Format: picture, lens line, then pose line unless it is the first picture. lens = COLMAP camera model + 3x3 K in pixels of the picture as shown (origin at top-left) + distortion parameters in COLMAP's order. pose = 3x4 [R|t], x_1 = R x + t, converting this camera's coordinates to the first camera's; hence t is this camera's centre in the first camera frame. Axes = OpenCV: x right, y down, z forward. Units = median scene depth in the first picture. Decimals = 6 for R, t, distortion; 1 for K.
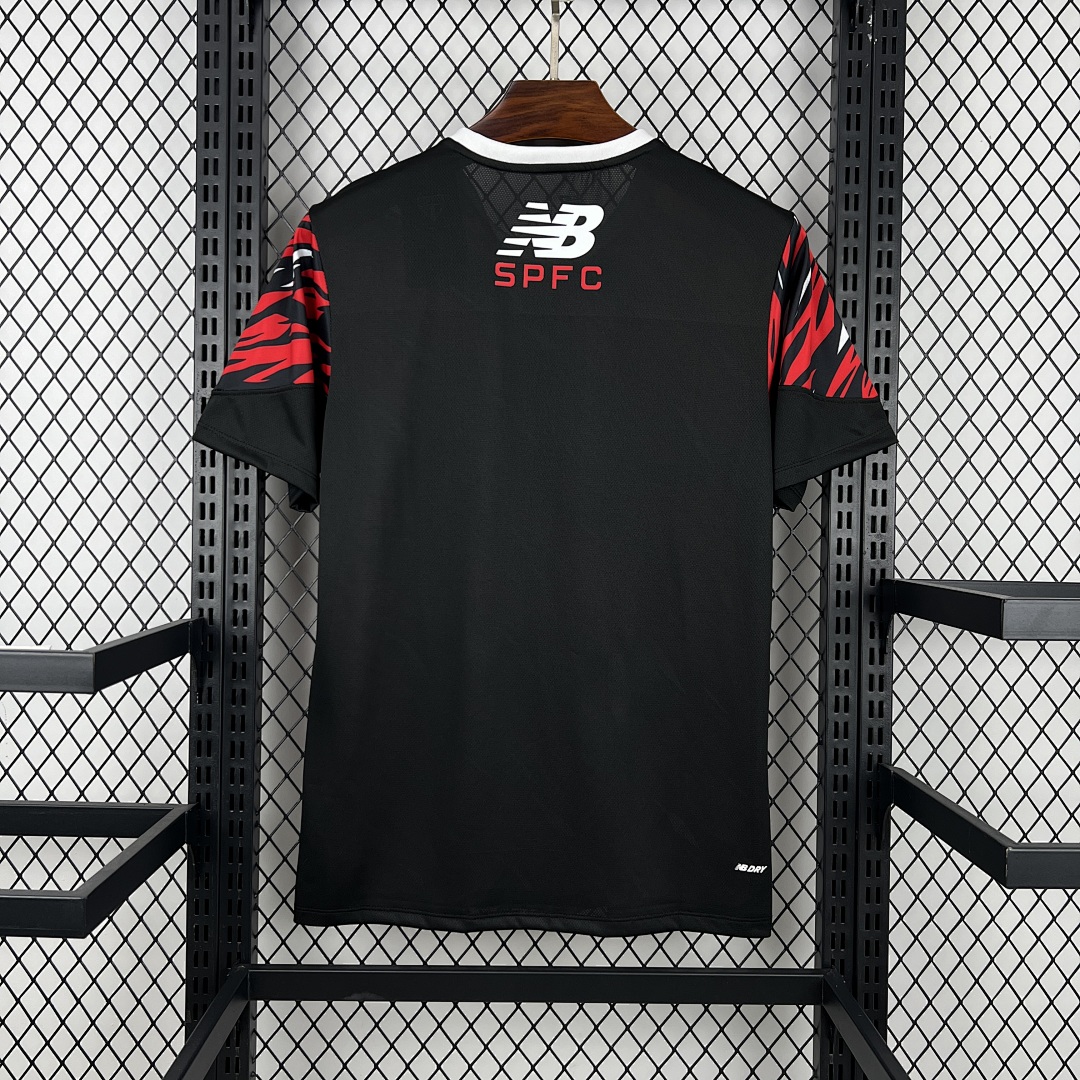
lens RADIAL K [[1146.9, 0, 536.9], [0, 1146.9, 537.9], [0, 0, 1]] dist [0.058314, 0.000000]
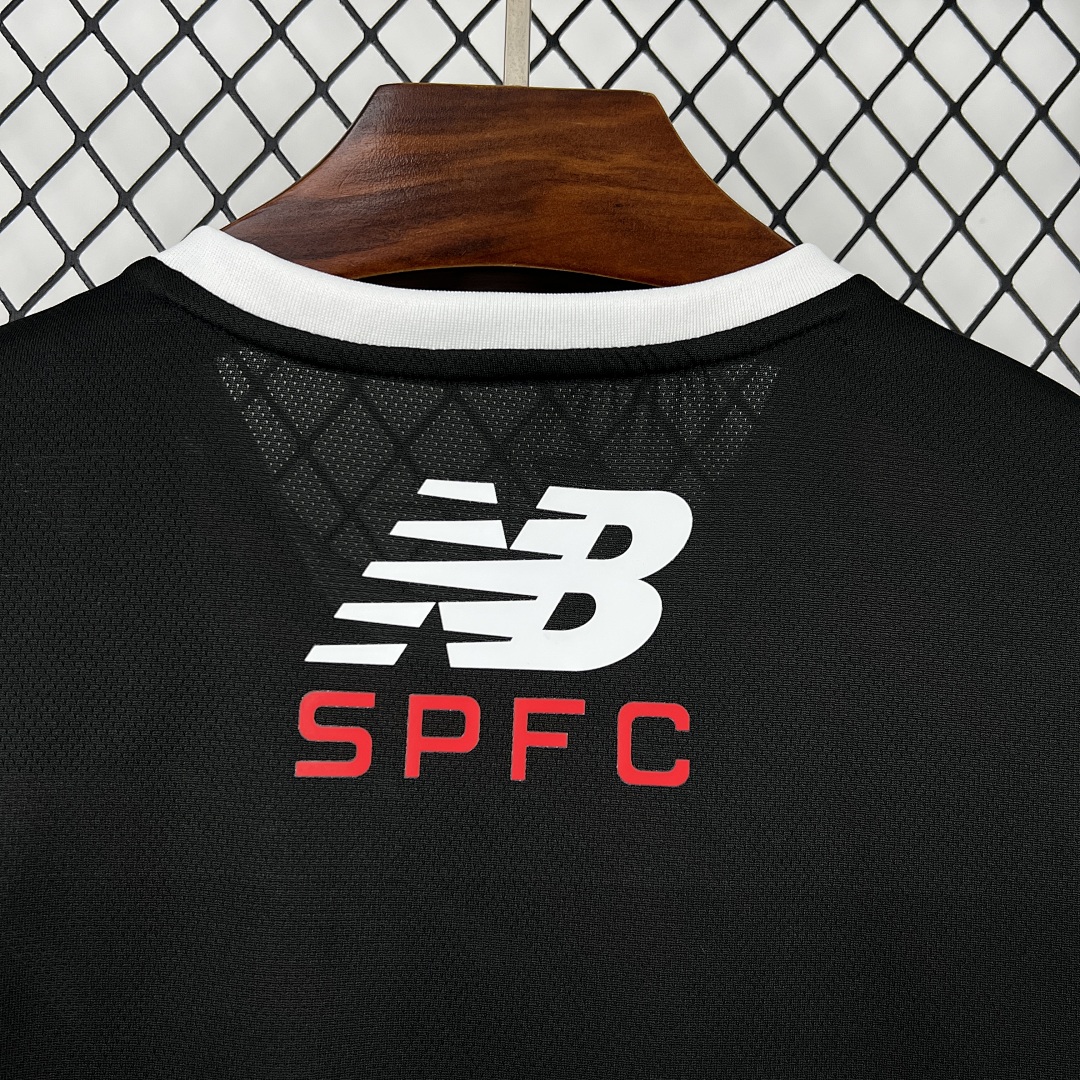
lens RADIAL K [[1146.9, 0, 541.5], [0, 1146.9, 542.1], [0, 0, 1]] dist [0.058314, 0.000000]
pose [[0.998592, 0.006170, 0.052692, 0.005876], [0.002767, 0.985805, -0.167871, -0.227769], [-0.052980, 0.167780, 0.984400, 0.722559]]
